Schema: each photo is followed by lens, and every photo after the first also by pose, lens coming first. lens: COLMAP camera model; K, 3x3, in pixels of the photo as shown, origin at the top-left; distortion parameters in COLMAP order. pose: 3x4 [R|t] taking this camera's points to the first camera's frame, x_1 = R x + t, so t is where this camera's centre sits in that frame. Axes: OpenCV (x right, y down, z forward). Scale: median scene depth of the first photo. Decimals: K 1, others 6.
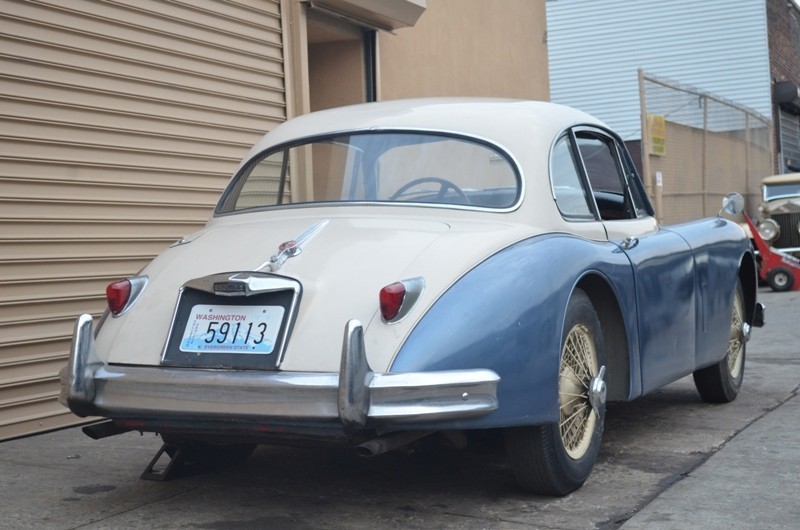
lens RADIAL K [[1424.8, 0, 400.0], [0, 1424.8, 265.0], [0, 0, 1]] dist [0.002099, 0.015961]
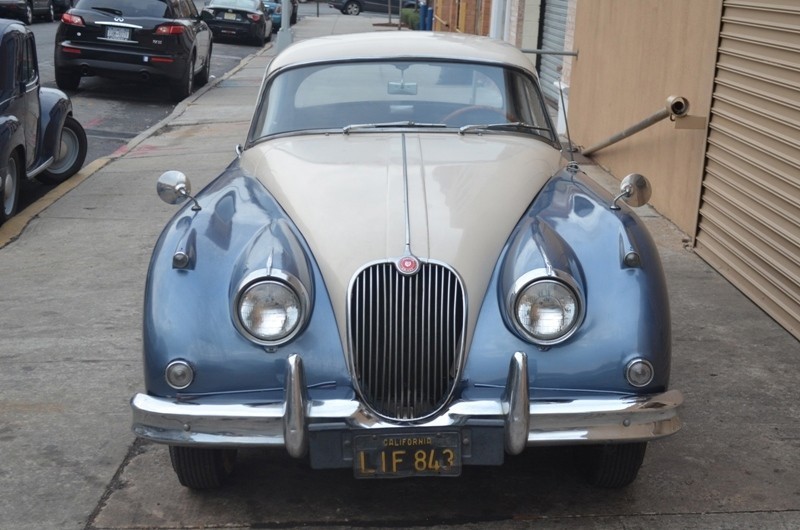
lens RADIAL K [[1247.4, 0, 400.0], [0, 1247.4, 265.0], [0, 0, 1]] dist [-0.009044, 0.006281]
pose [[-0.906884, 0.121273, -0.403552, 0.561996], [0.015583, 0.966687, 0.255485, -0.227136], [0.421092, 0.225407, -0.878563, 2.342993]]
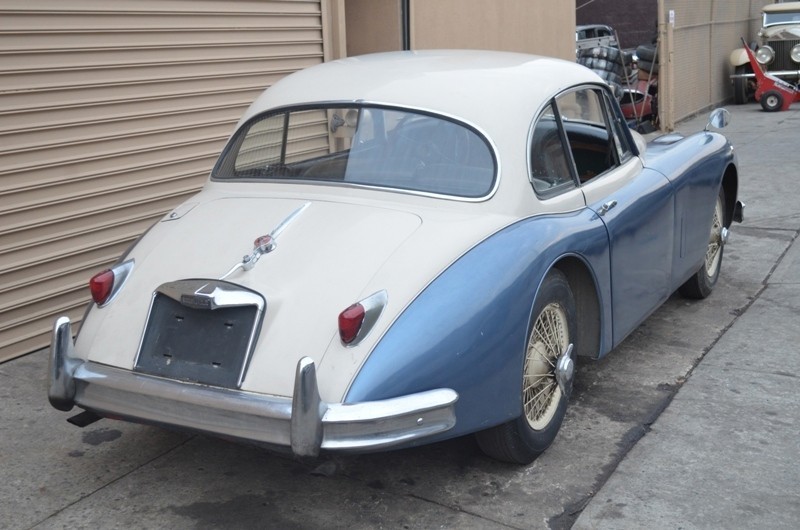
lens RADIAL K [[1127.8, 0, 400.0], [0, 1127.8, 265.0], [0, 0, 1]] dist [-0.020658, -0.037673]
pose [[0.998233, 0.020327, -0.055844, 0.063060], [-0.009152, 0.981059, 0.193495, -0.147510], [0.058719, -0.192642, 0.979511, 0.194259]]
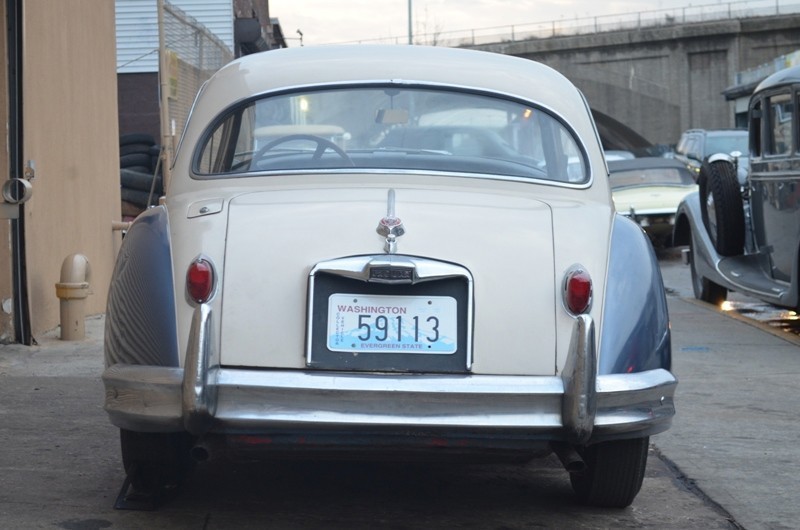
lens RADIAL K [[1712.6, 0, 392.0], [0, 1712.6, 264.7], [0, 0, 1]] dist [0.056429, -0.040571]
pose [[0.911404, 0.014323, 0.411263, -0.465826], [-0.024286, 0.999524, 0.019010, -0.007422], [-0.410795, -0.027313, 0.911318, 0.081080]]
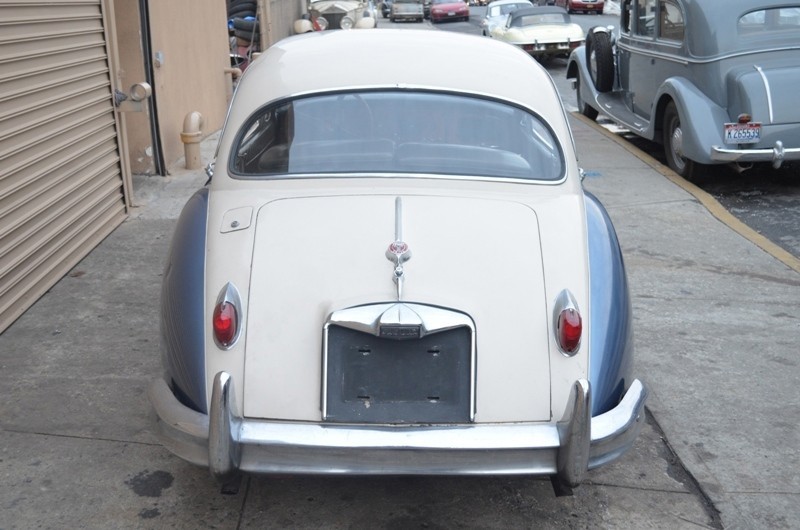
lens RADIAL K [[879.4, 0, 400.0], [0, 879.4, 265.0], [0, 0, 1]] dist [-0.058126, -0.003169]
pose [[0.909064, -0.097971, 0.404975, -0.296169], [-0.016920, 0.962480, 0.270823, -0.150796], [-0.416313, -0.253048, 0.873299, 0.470376]]
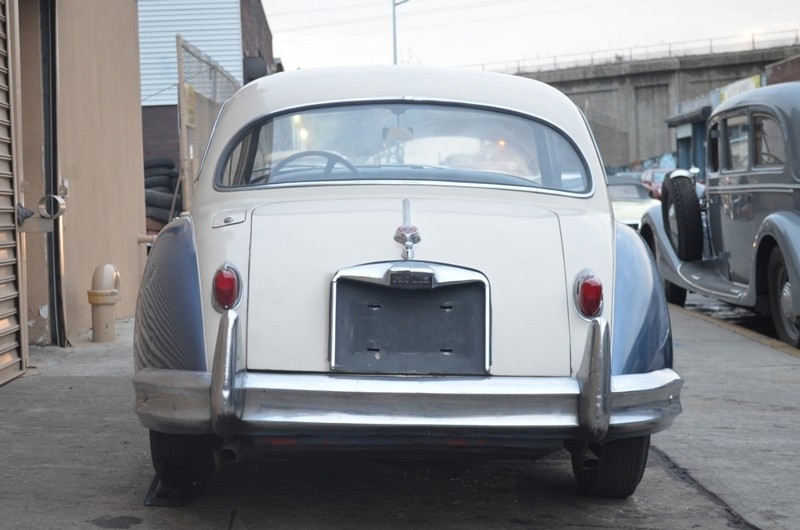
lens RADIAL K [[1476.6, 0, 400.0], [0, 1476.6, 265.0], [0, 0, 1]] dist [0.025783, 0.019482]
pose [[0.905565, 0.008926, 0.424115, -0.442863], [-0.016472, 0.999764, 0.014132, -0.004691], [-0.423889, -0.019783, 0.905498, 0.174206]]
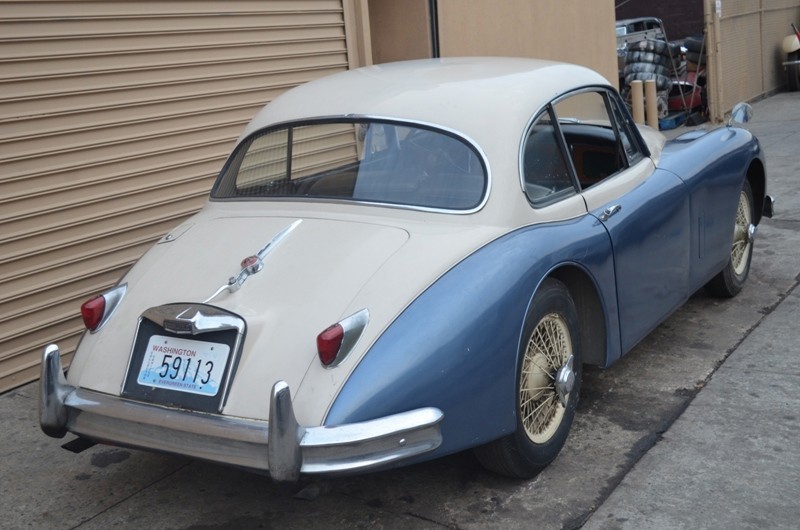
lens RADIAL K [[1112.2, 0, 400.0], [0, 1112.2, 265.0], [0, 0, 1]] dist [-0.024782, -0.032652]
pose [[0.992878, -0.012819, -0.118447, 0.117436], [0.035874, 0.980221, 0.194628, -0.155077], [0.113609, -0.197491, 0.973699, 0.221735]]
